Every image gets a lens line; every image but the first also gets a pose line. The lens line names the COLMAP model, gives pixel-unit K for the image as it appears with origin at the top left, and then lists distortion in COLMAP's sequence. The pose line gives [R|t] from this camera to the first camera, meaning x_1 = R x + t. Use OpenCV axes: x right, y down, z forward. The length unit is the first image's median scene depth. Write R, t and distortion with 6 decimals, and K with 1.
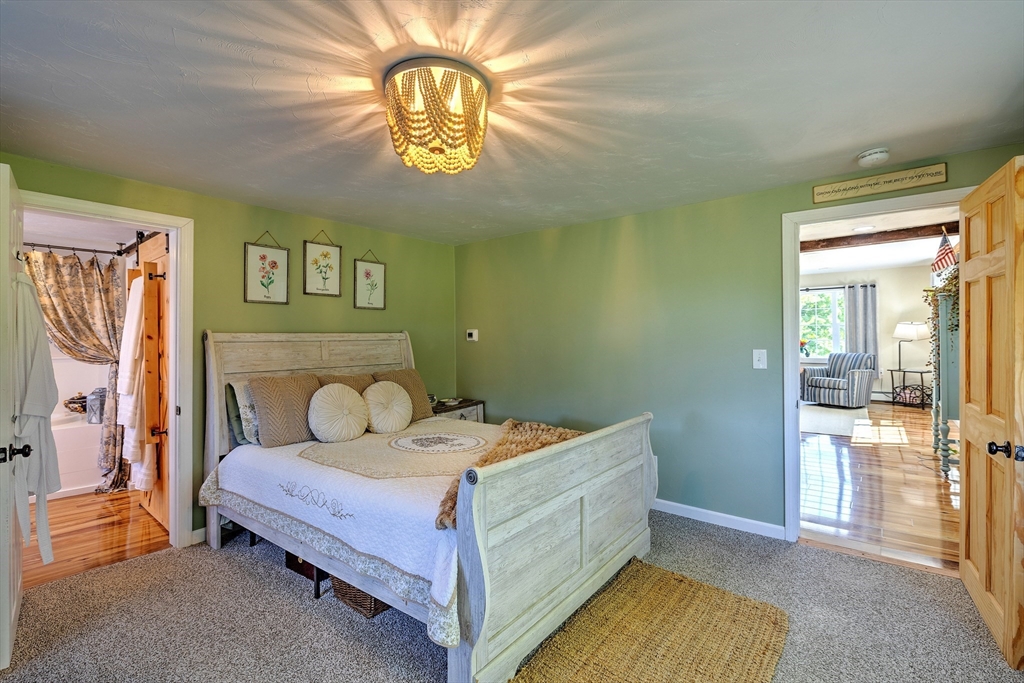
lens RADIAL K [[454.8, 0, 505.7], [0, 454.8, 335.1], [0, 0, 1]] dist [-0.006995, -0.000086]
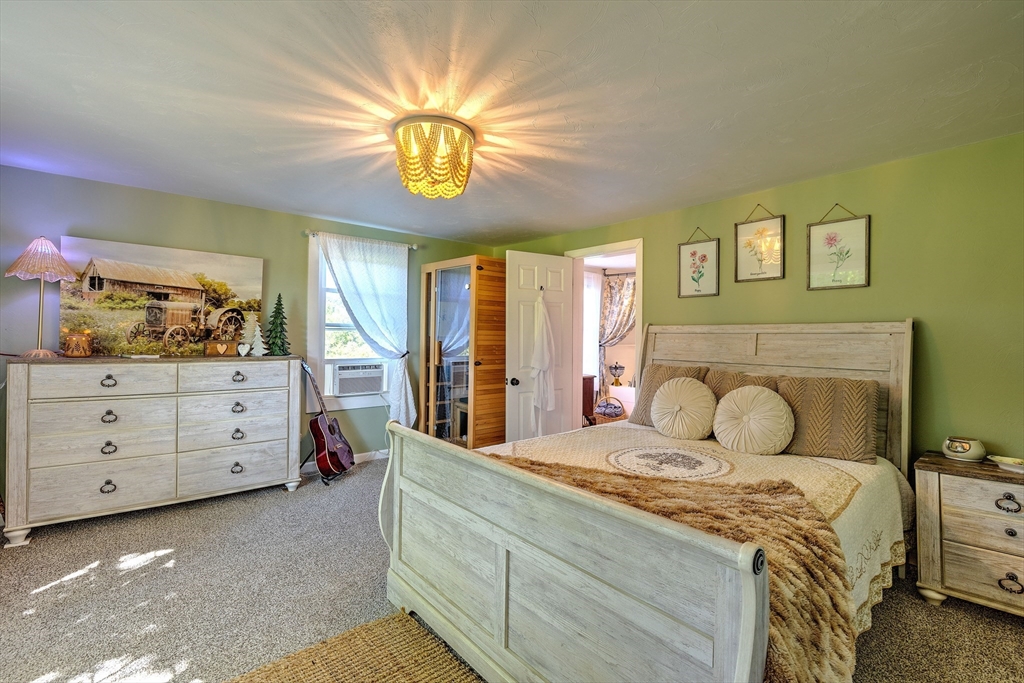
lens RADIAL K [[454.8, 0, 514.4], [0, 454.8, 342.1], [0, 0, 1]] dist [-0.006995, -0.000086]
pose [[-0.183394, 0.020417, -0.982827, 0.504000], [-0.000913, 0.999780, 0.020939, 0.011275], [0.983039, 0.004738, -0.183335, 0.673264]]
